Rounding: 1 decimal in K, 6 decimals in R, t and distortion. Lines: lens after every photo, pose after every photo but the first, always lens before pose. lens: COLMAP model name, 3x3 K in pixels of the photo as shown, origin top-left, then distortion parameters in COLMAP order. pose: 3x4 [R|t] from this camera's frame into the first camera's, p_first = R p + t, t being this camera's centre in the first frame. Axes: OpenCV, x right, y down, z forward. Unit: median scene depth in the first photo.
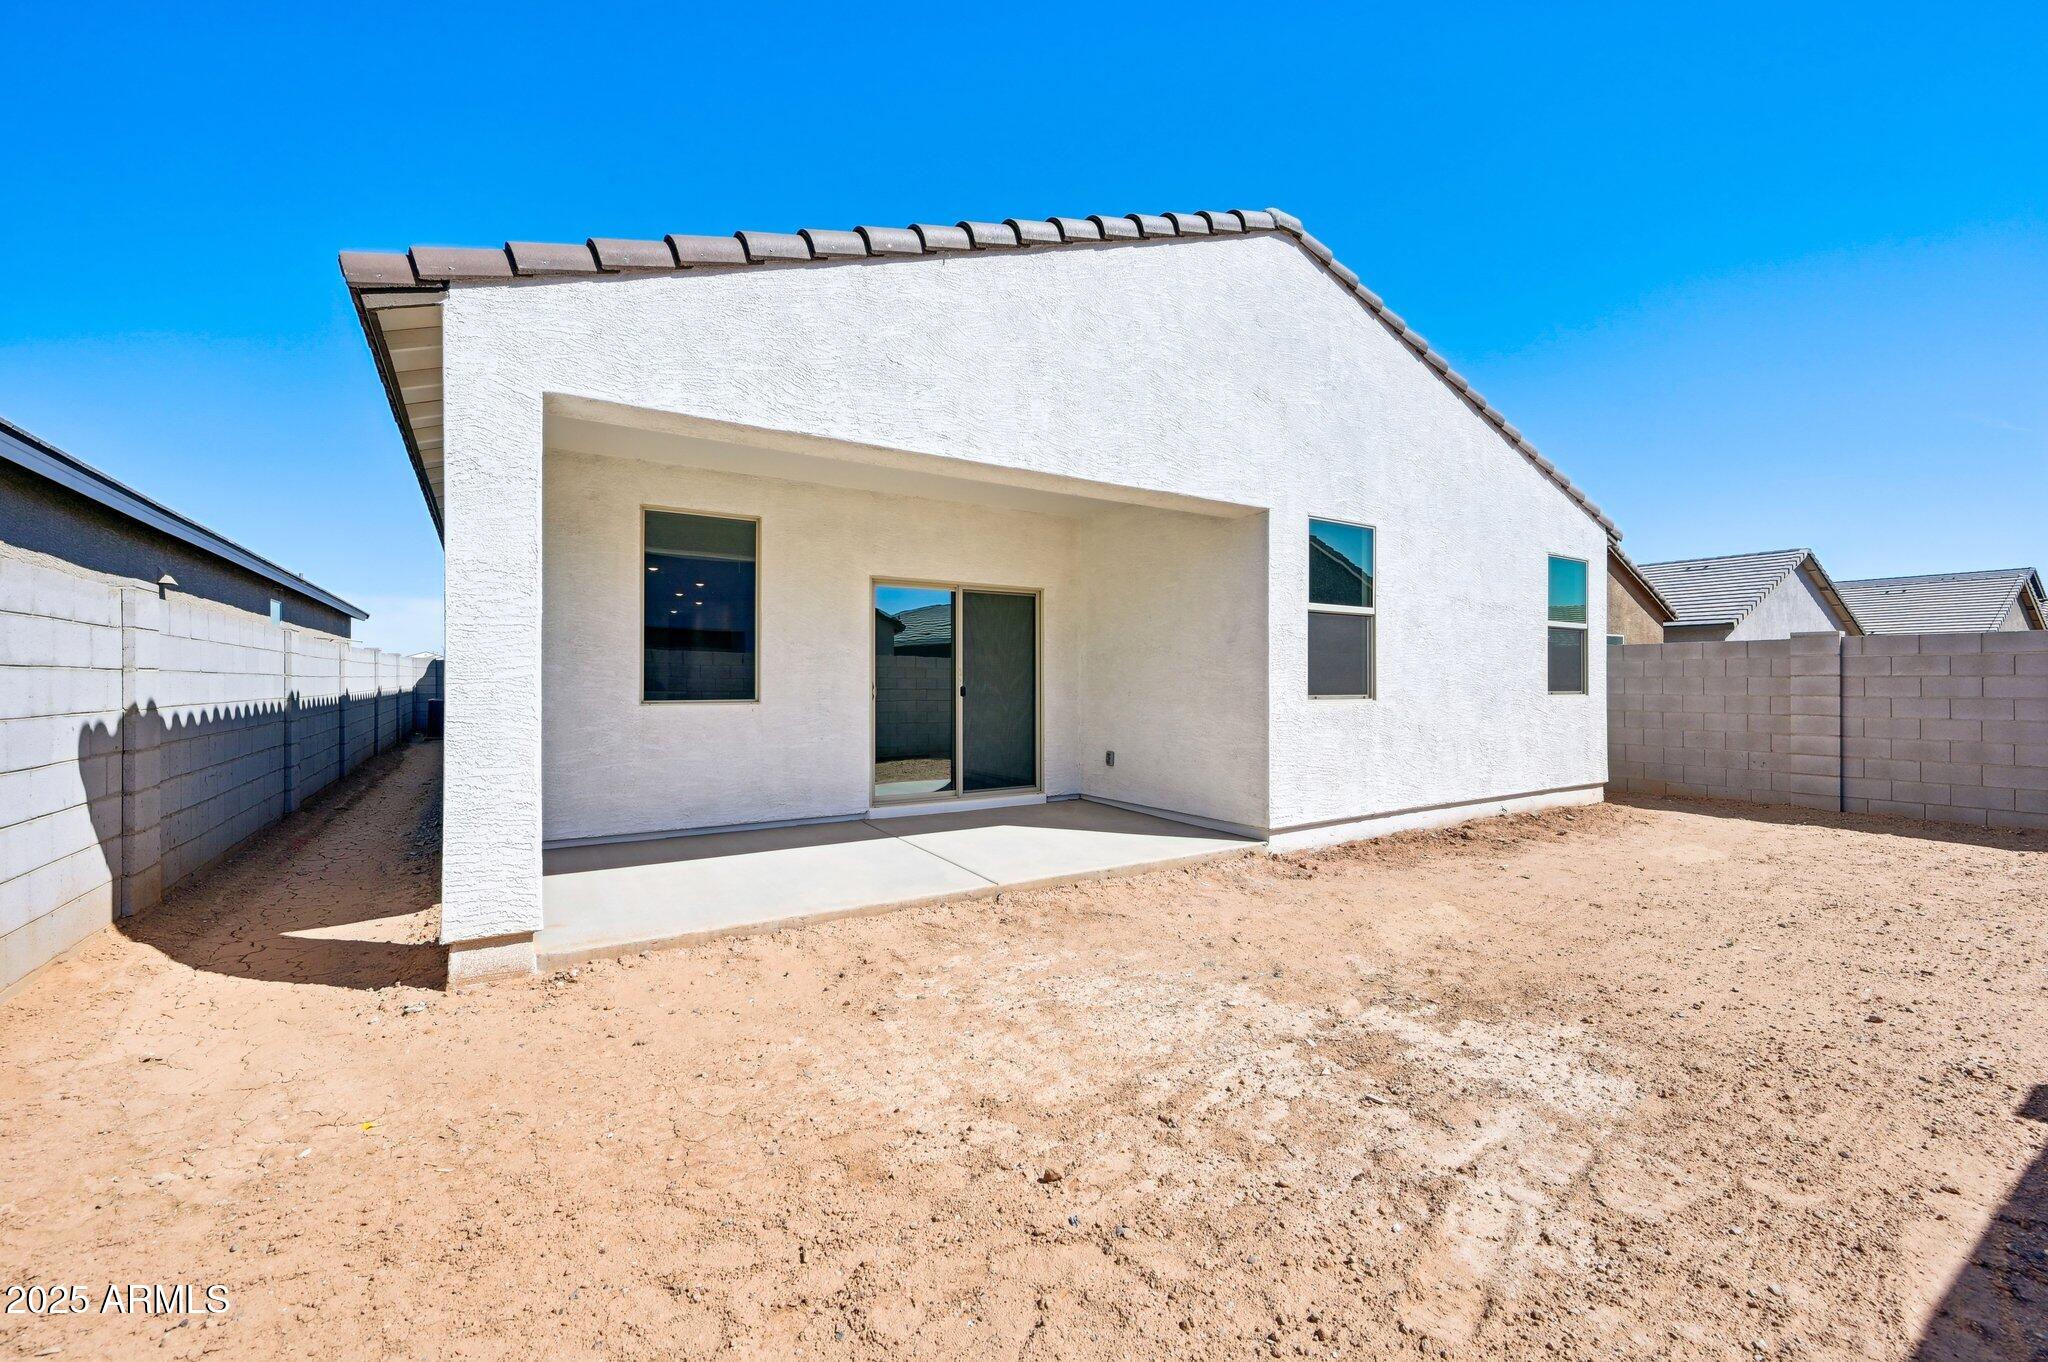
lens RADIAL K [[835.8, 0, 1036.8], [0, 835.8, 676.0], [0, 0, 1]] dist [0.000504, -0.000001]
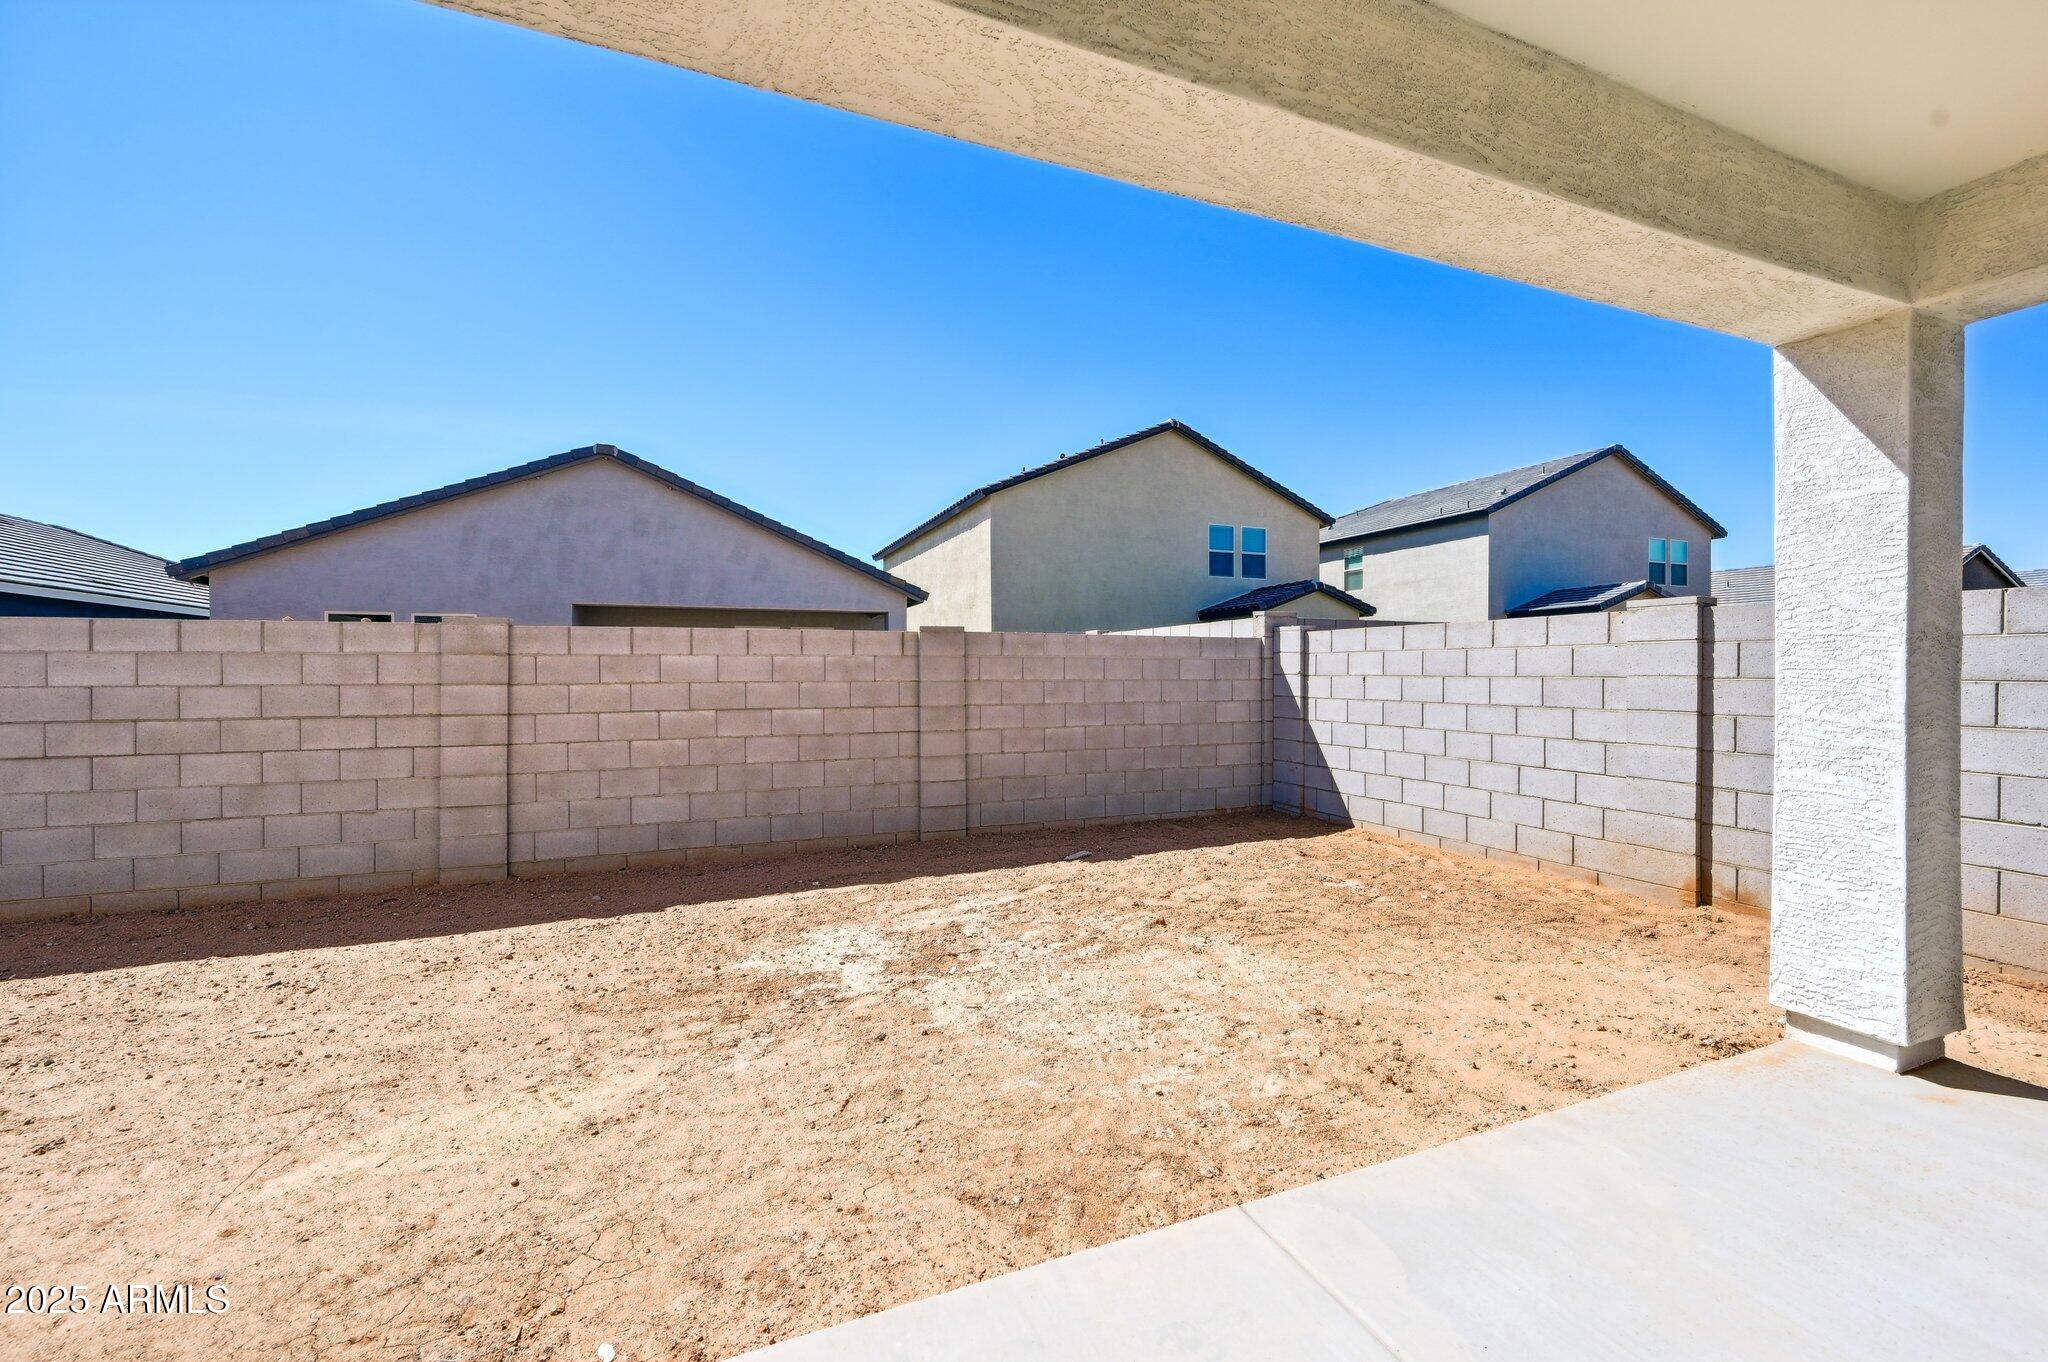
lens RADIAL K [[835.8, 0, 1036.8], [0, 835.8, 676.0], [0, 0, 1]] dist [0.000504, -0.000001]
pose [[-0.984289, 0.003743, 0.176525, -0.036309], [0.003293, 0.999991, -0.002842, -0.019789], [-0.176534, -0.002216, -0.984292, 2.361255]]
